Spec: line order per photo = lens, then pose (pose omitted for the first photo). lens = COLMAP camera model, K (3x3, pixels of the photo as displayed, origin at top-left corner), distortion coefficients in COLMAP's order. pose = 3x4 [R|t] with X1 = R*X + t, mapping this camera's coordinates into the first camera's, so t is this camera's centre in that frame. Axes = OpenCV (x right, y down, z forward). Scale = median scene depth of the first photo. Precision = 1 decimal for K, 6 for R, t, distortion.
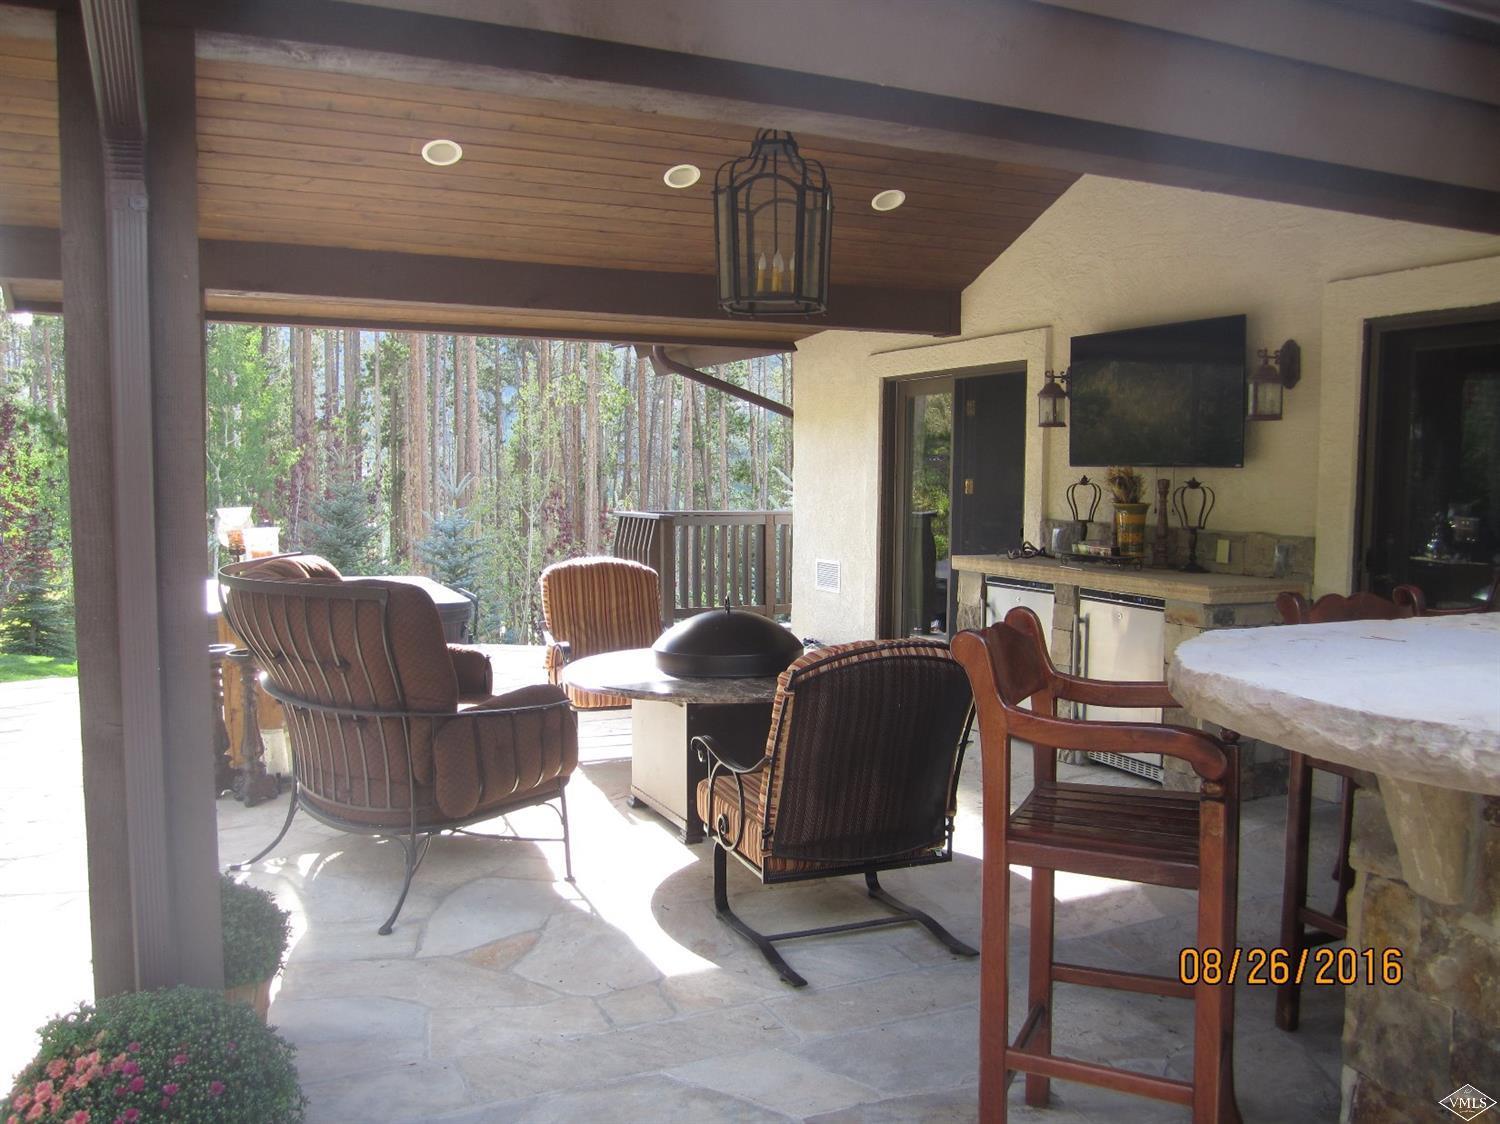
lens RADIAL K [[1253.2, 0, 750.0], [0, 1253.2, 562.0], [0, 0, 1]] dist [-0.035291, -0.005137]
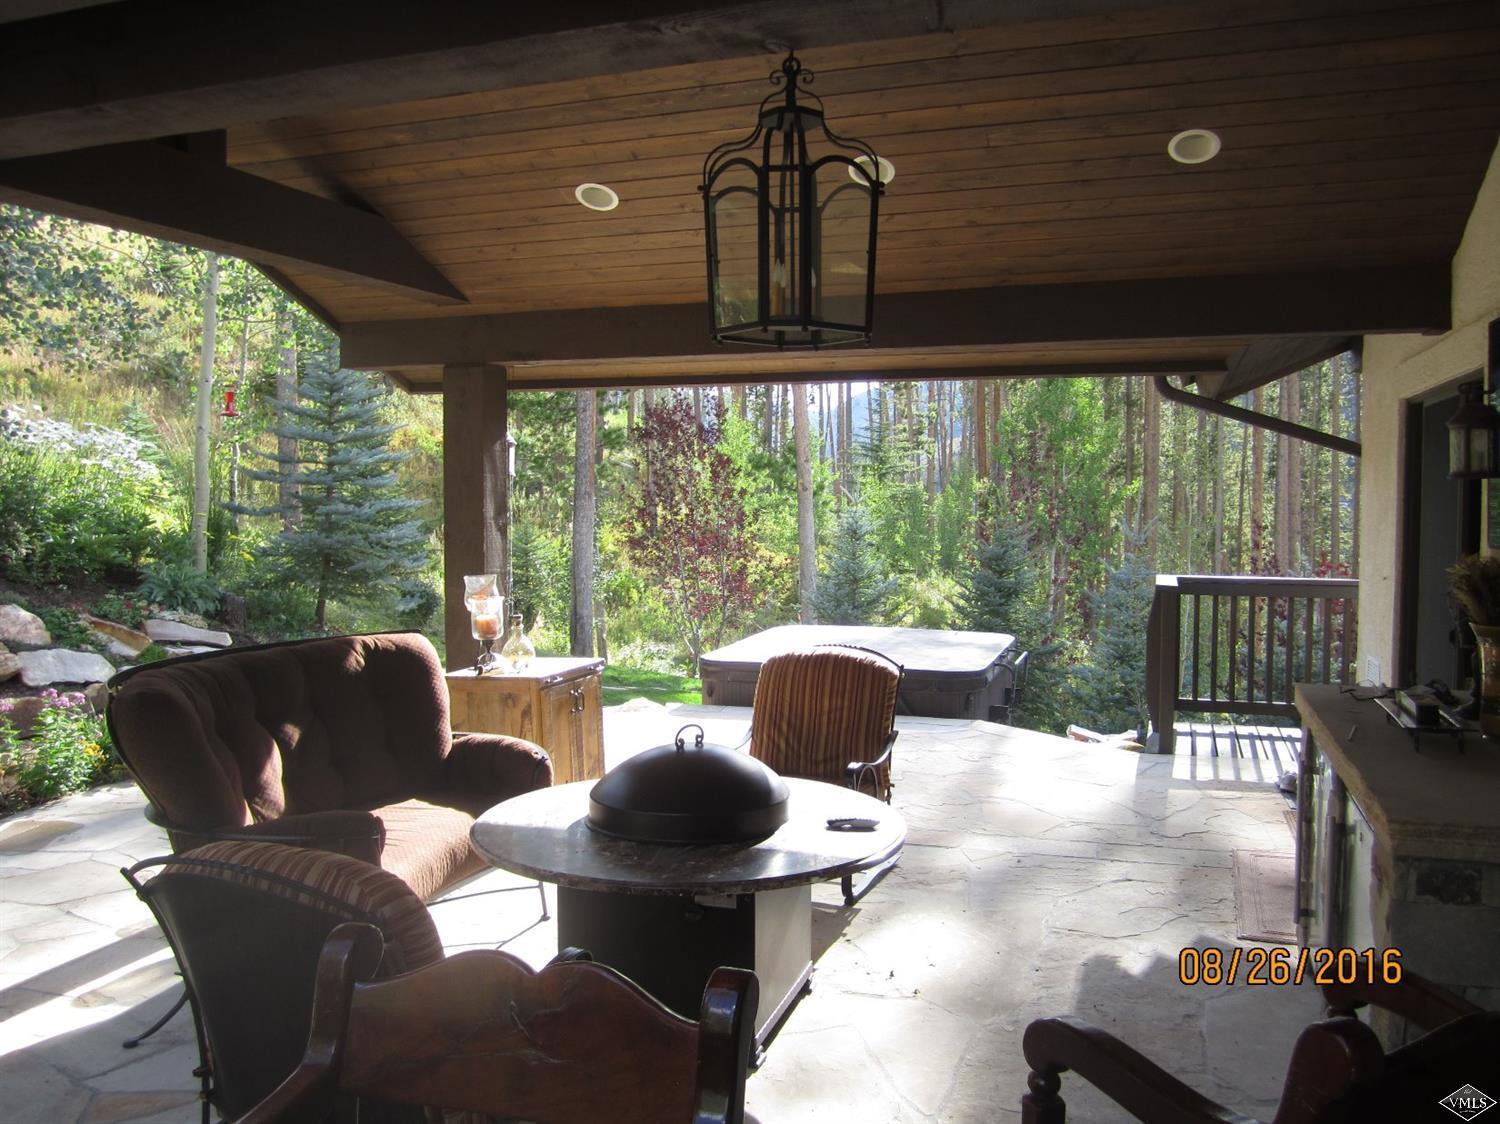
lens RADIAL K [[1253.2, 0, 750.0], [0, 1253.2, 562.0], [0, 0, 1]] dist [-0.035291, -0.005137]
pose [[0.722870, 0.031701, -0.690257, 0.416385], [-0.045261, 0.998974, -0.001520, -0.057010], [0.689500, 0.032341, 0.723563, 0.373067]]
